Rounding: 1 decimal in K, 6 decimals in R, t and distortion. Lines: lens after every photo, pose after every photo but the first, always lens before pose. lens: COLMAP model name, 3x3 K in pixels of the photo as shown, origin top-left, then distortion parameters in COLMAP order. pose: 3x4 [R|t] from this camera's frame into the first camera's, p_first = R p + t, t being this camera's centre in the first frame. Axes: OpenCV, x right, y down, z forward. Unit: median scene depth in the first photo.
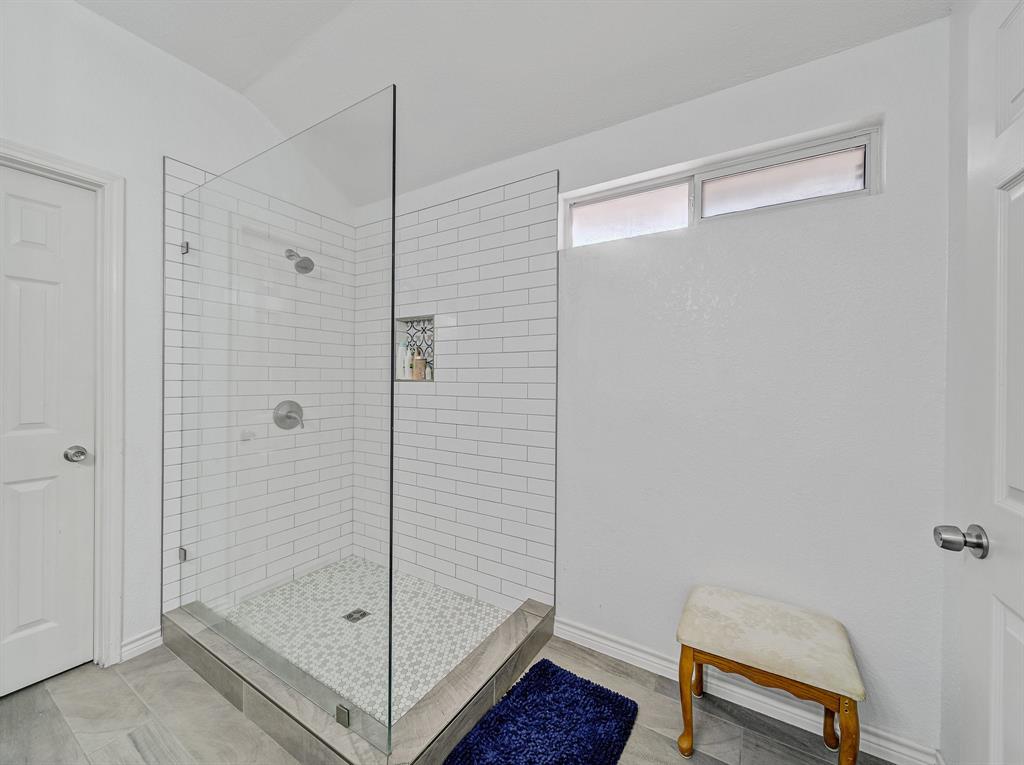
lens RADIAL K [[401.1, 0, 511.9], [0, 401.1, 380.2], [0, 0, 1]] dist [0.001687, -0.001278]
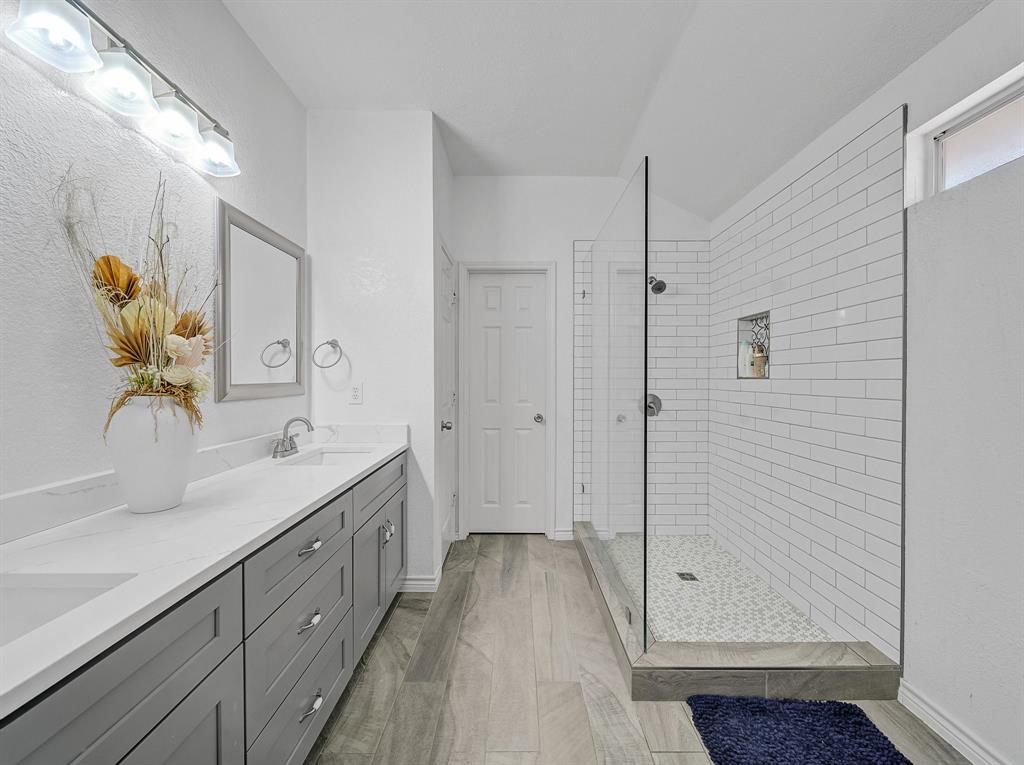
lens RADIAL K [[401.1, 0, 517.1], [0, 401.1, 381.8], [0, 0, 1]] dist [0.001687, -0.001278]
pose [[0.521492, 0.002477, -0.853253, 0.369184], [0.000258, 0.999995, 0.003061, 0.008619], [0.853256, -0.001817, 0.521489, -0.041582]]
